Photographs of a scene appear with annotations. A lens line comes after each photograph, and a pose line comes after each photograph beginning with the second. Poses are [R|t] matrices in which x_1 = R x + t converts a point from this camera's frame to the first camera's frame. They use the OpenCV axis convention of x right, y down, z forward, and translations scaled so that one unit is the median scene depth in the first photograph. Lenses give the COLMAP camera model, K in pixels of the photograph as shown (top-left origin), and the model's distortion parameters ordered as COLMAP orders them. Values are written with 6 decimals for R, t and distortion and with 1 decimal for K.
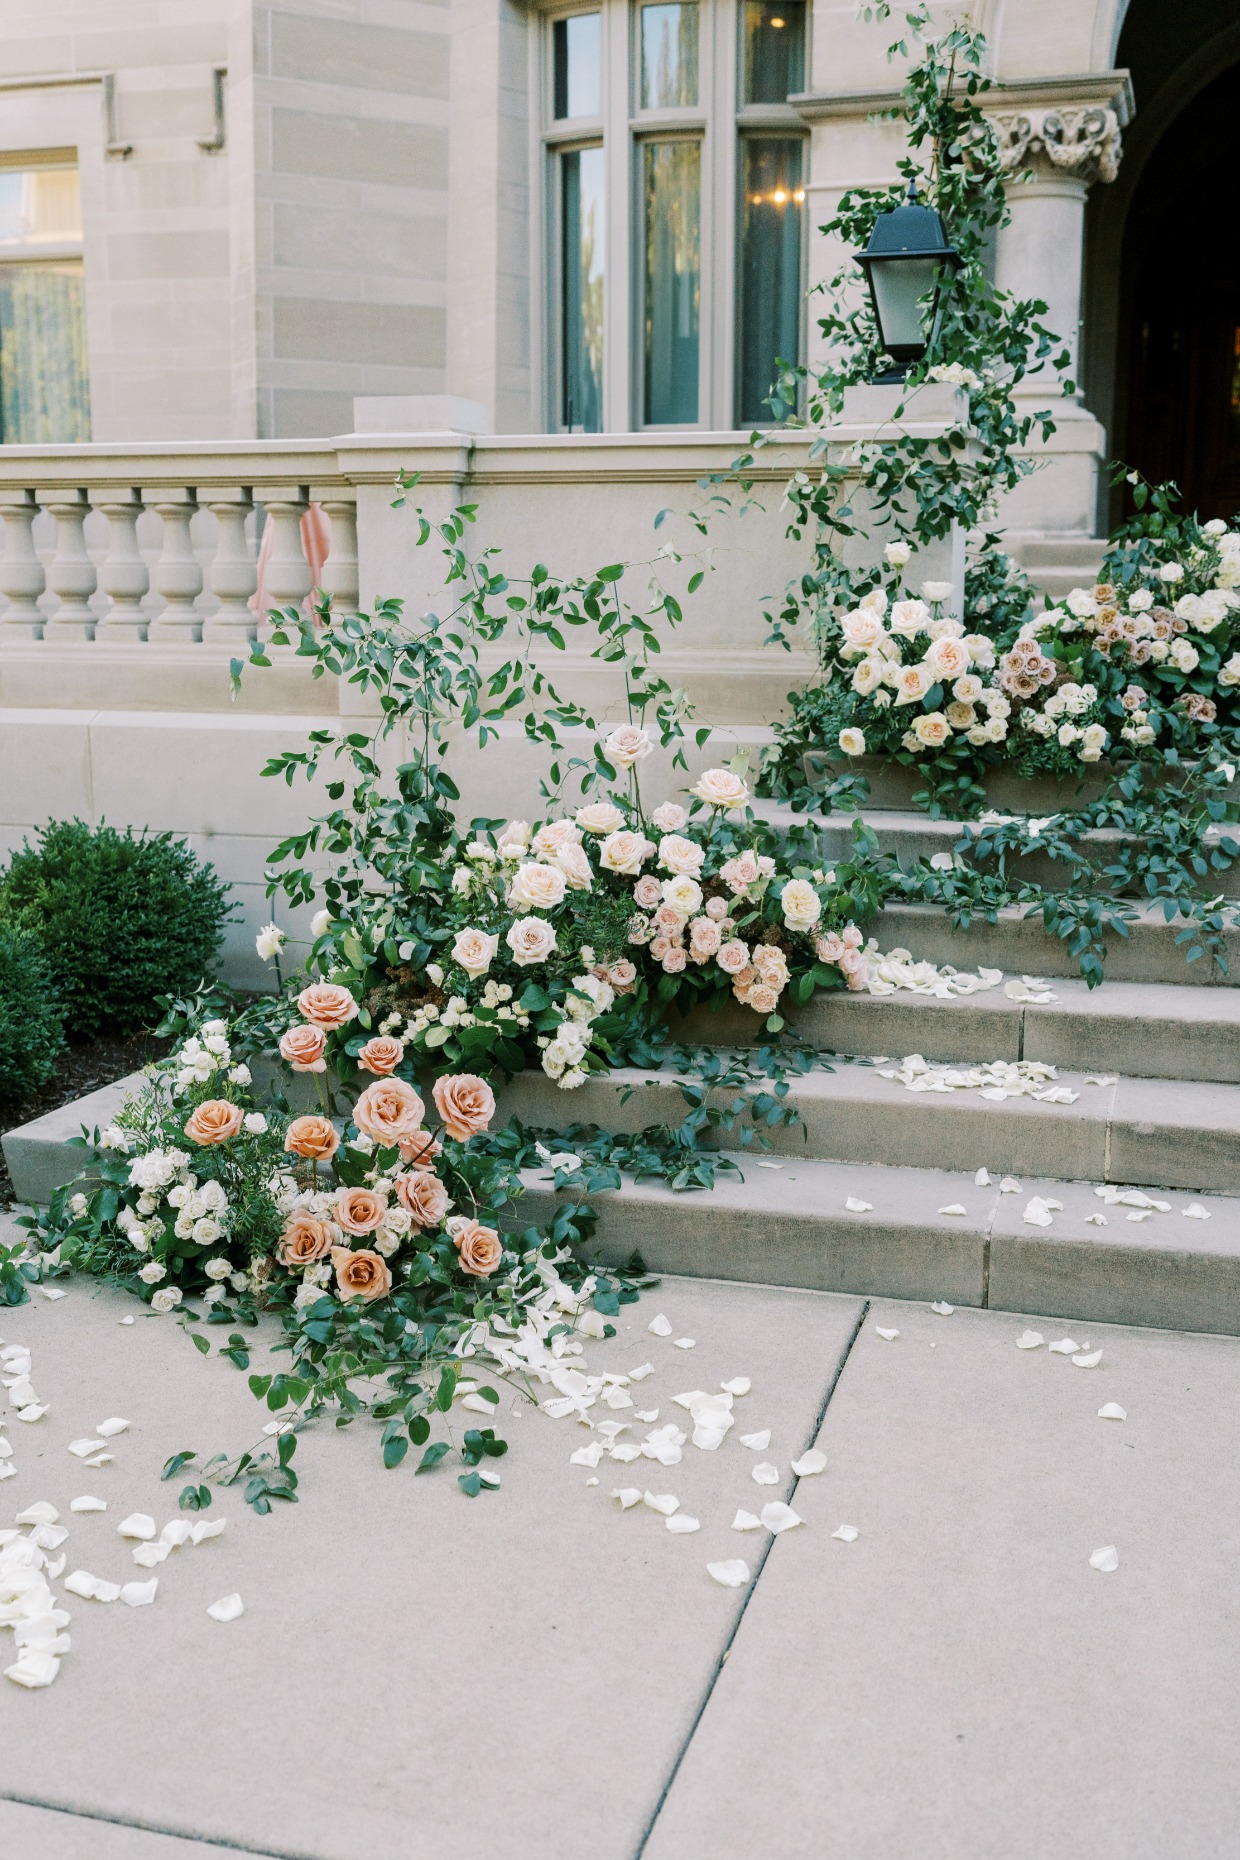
lens RADIAL K [[2083.2, 0, 620.0], [0, 2083.2, 930.0], [0, 0, 1]] dist [-0.015923, 0.016489]
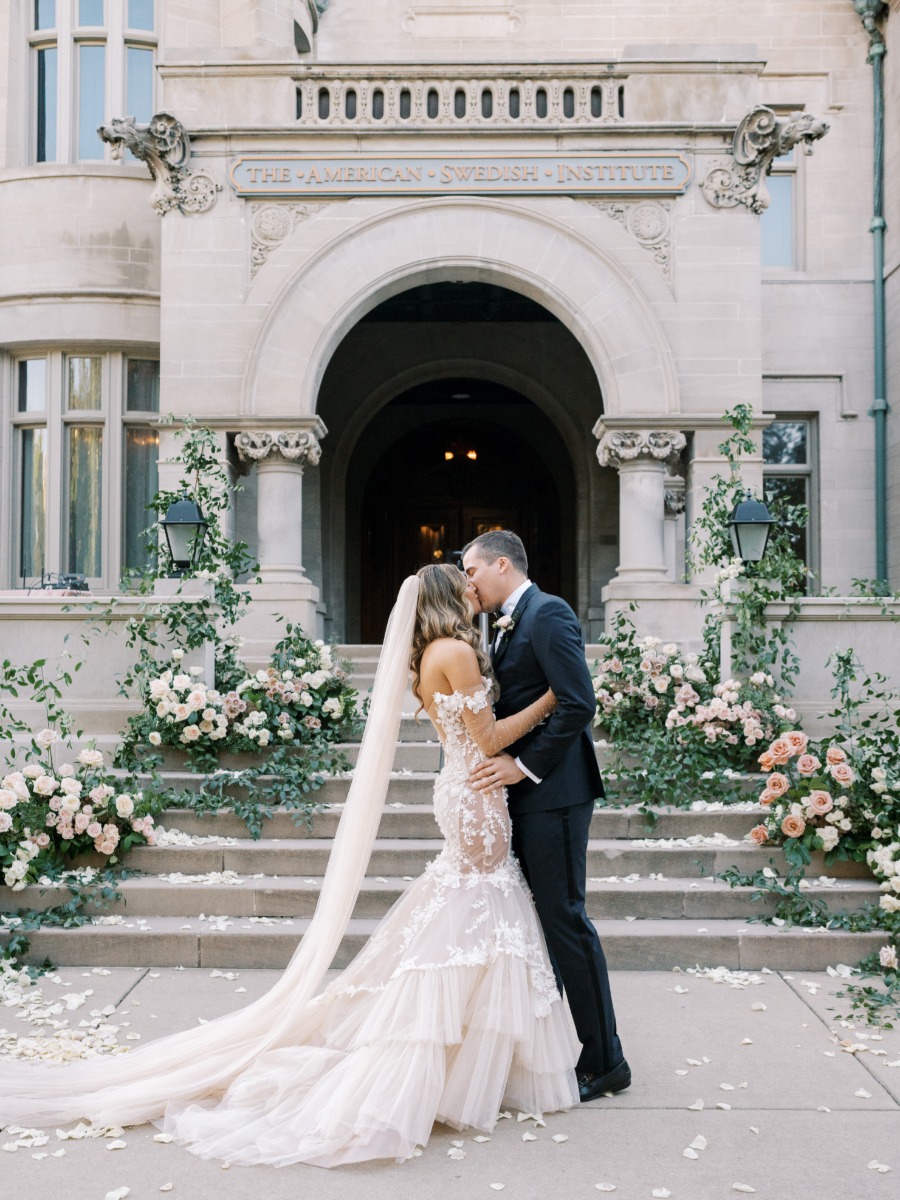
lens RADIAL K [[1268.7, 0, 449.0], [0, 1268.7, 623.5], [0, 0, 1]] dist [-0.028062, 0.018207]
pose [[0.955094, 0.012550, 0.296036, 0.010244], [0.046293, 0.980513, -0.190924, 0.059137], [-0.292664, 0.196055, 0.935901, -0.359116]]
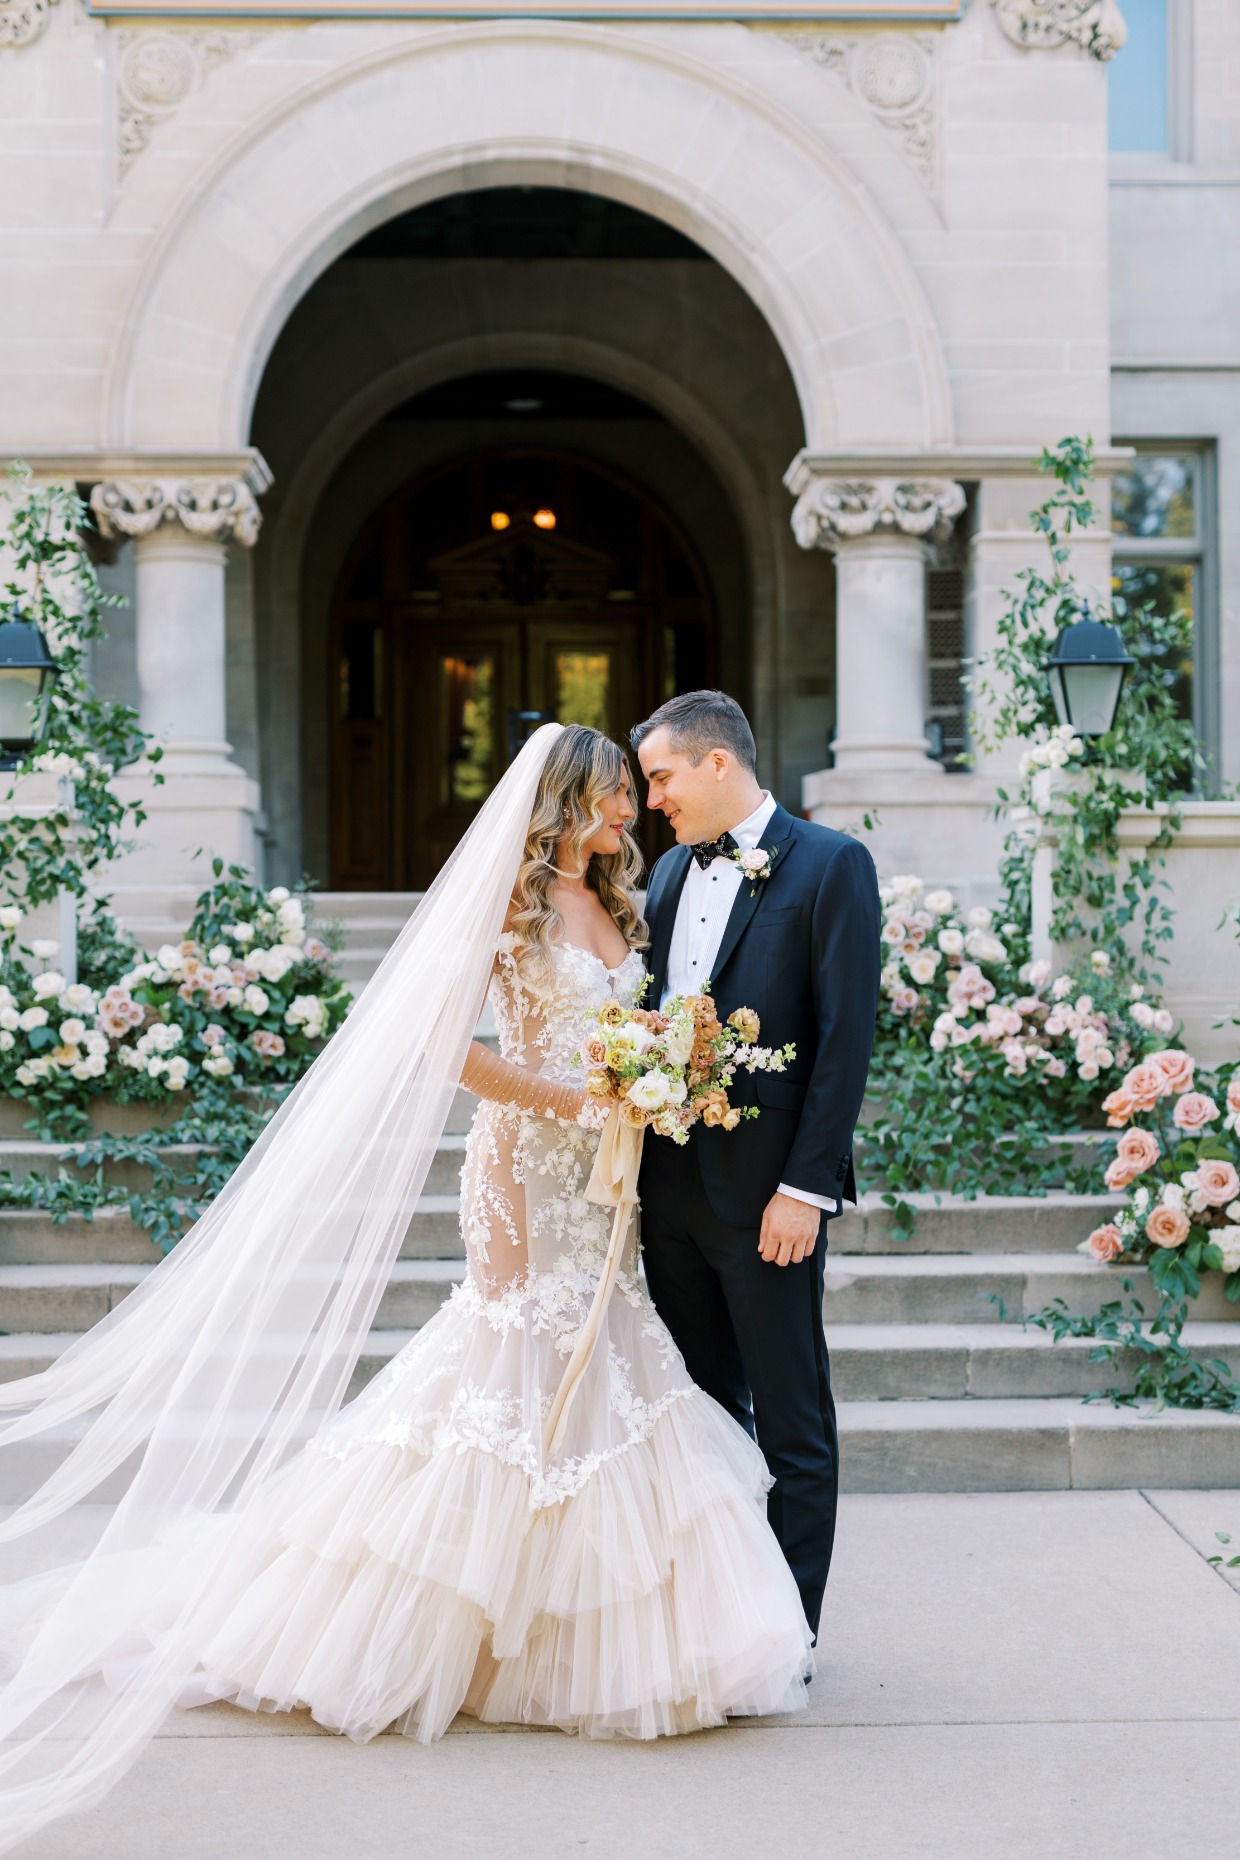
lens RADIAL K [[2477.7, 0, 620.0], [0, 2477.7, 930.0], [0, 0, 1]] dist [-0.003441, -0.063025]
pose [[0.939861, -0.004221, 0.341531, -0.018409], [0.061252, 0.985797, -0.156376, 0.064949], [-0.336020, 0.167891, 0.926770, -0.403688]]
